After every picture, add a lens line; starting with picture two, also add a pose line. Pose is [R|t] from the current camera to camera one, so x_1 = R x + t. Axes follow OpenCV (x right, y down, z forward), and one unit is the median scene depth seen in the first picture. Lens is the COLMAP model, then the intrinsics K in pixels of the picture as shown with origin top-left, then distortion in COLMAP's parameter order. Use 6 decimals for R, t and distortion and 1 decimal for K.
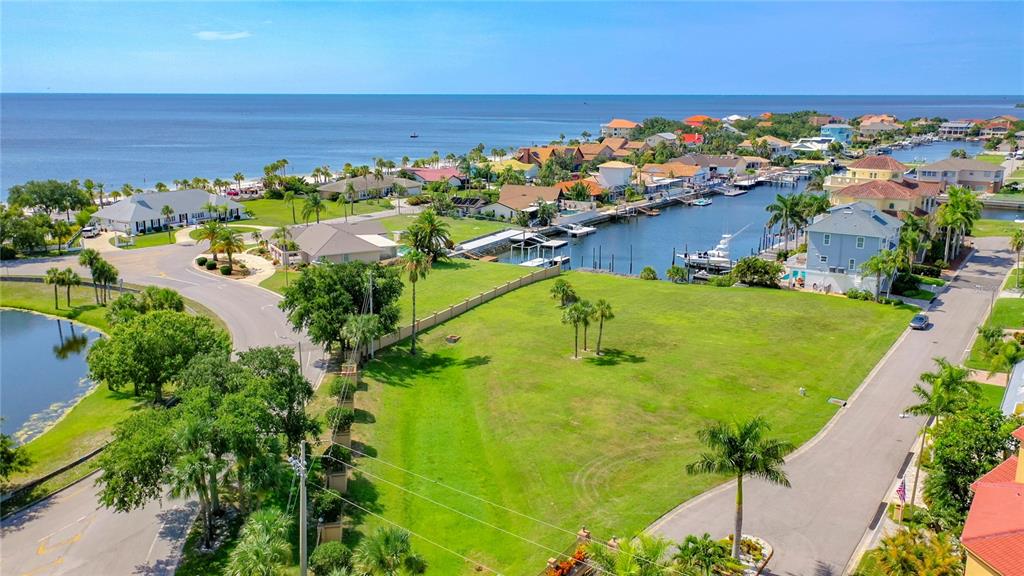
lens RADIAL K [[837.8, 0, 528.8], [0, 837.8, 265.1], [0, 0, 1]] dist [0.010826, 0.003102]
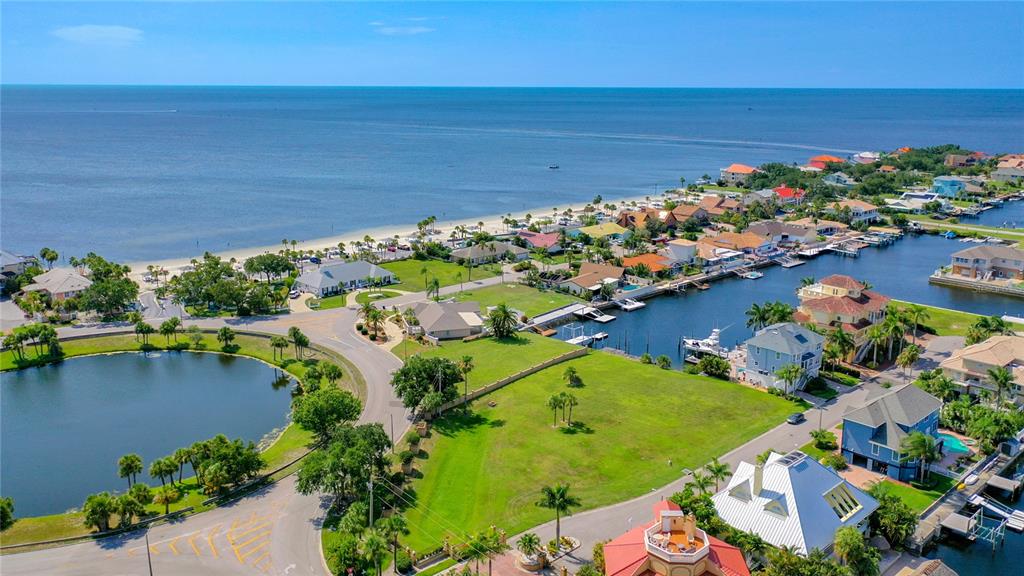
lens RADIAL K [[833.5, 0, 509.9], [0, 833.5, 256.6], [0, 0, 1]] dist [0.007719, 0.001791]
pose [[0.974416, 0.047607, -0.219653, 0.222054], [-0.047279, 0.998859, 0.006752, -0.165320], [0.219724, 0.003806, 0.975555, -0.459135]]
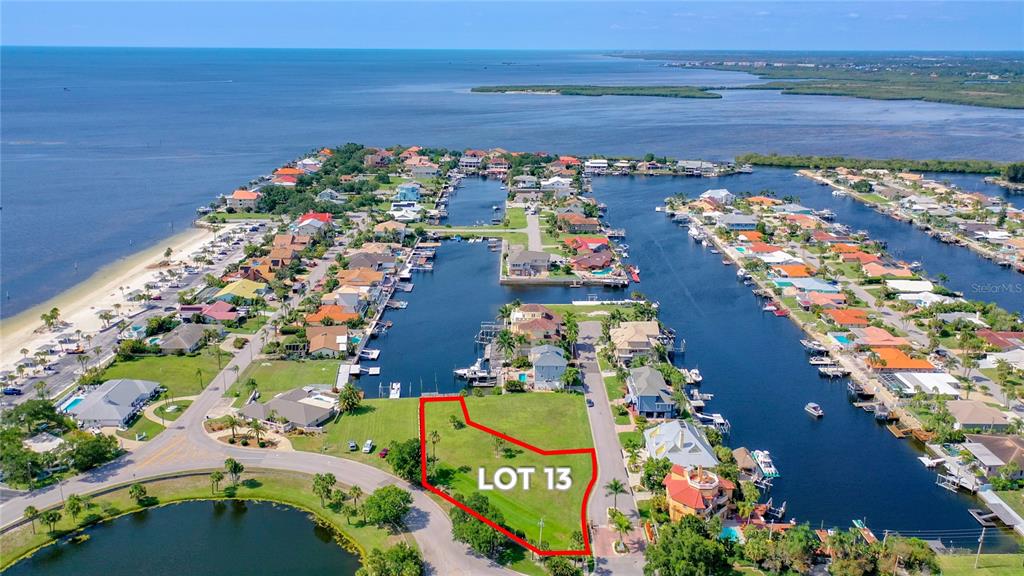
lens RADIAL K [[835.9, 0, 510.6], [0, 835.9, 286.3], [0, 0, 1]] dist [0.018757, 0.002580]
pose [[0.832161, -0.153016, 0.533005, -0.816766], [0.108955, 0.987557, 0.113402, -0.471302], [-0.543725, -0.036295, 0.838478, -0.778449]]
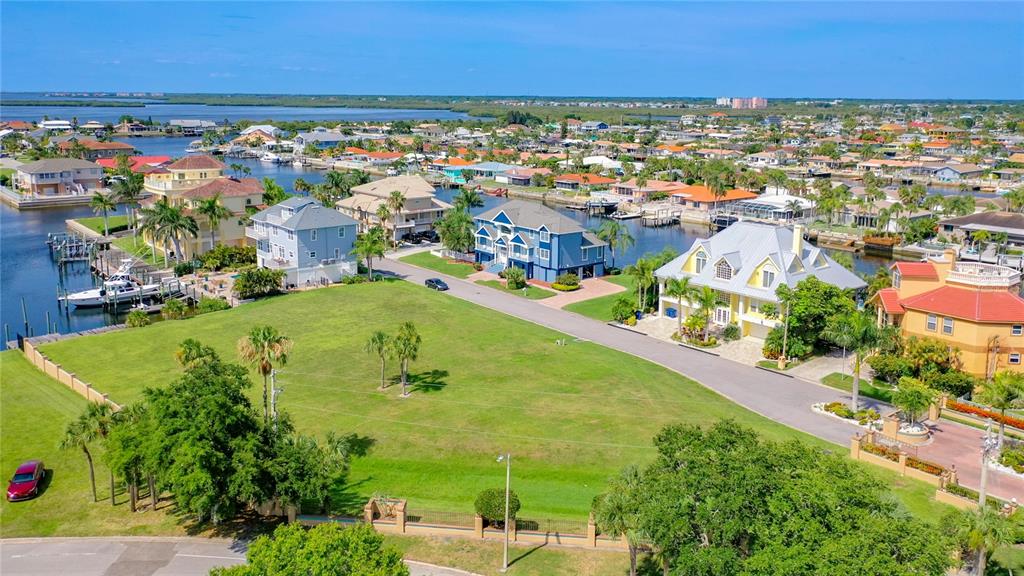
lens RADIAL K [[833.8, 0, 512.1], [0, 833.8, 199.6], [0, 0, 1]] dist [0.007179, 0.001086]
pose [[0.280575, -0.117571, 0.952604, -0.495208], [0.184219, 0.980615, 0.066769, -0.087641], [-0.941988, 0.156754, 0.296795, 0.417333]]
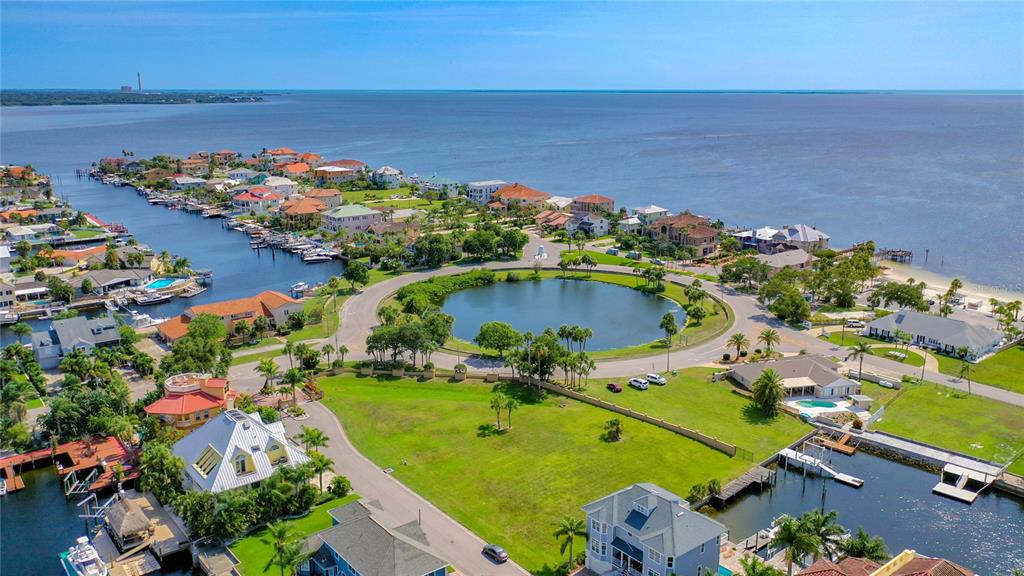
lens RADIAL K [[804.6, 0, 502.7], [0, 804.6, 286.8], [0, 0, 1]] dist [0.001779, 0.004191]
pose [[-0.308789, 0.225324, -0.924056, 1.098161], [-0.189873, 0.937375, 0.292021, -0.465413], [0.931986, 0.265626, -0.246668, 0.938968]]
